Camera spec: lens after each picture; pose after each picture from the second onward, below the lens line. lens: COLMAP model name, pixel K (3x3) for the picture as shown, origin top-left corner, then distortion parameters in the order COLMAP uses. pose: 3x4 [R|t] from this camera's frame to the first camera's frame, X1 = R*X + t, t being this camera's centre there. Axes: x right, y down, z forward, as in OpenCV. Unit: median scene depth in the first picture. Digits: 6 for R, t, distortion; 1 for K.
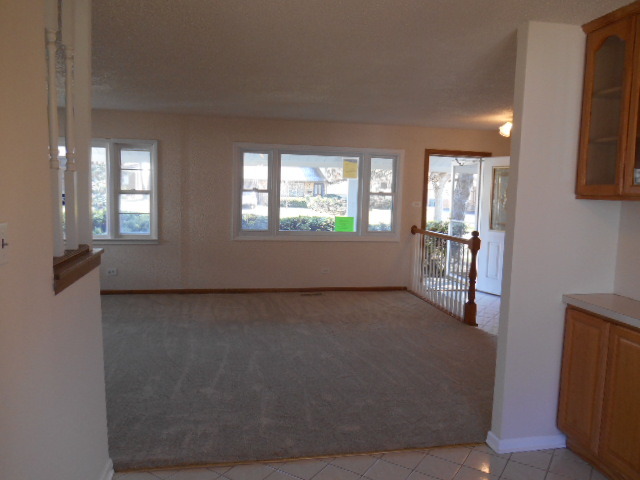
lens RADIAL K [[492.4, 0, 321.0], [0, 492.4, 237.8], [0, 0, 1]] dist [-0.029735, 0.017190]
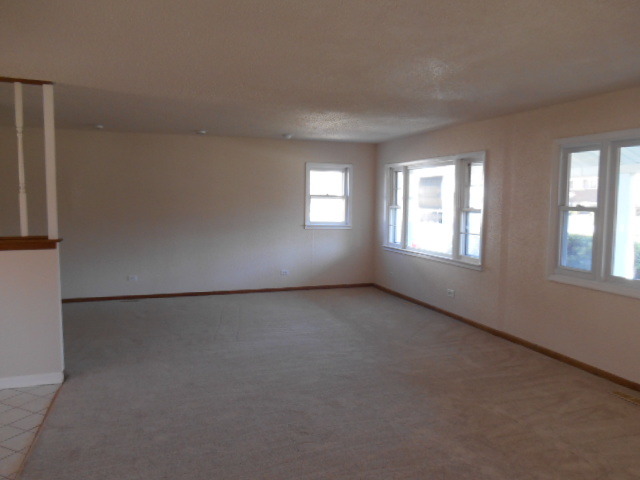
lens RADIAL K [[492.4, 0, 320.1], [0, 492.4, 240.2], [0, 0, 1]] dist [-0.029735, 0.017190]
pose [[0.136542, 0.061156, -0.988745, 0.462712], [-0.093664, 0.994418, 0.048572, -0.054228], [0.986196, 0.085978, 0.141508, 0.575731]]
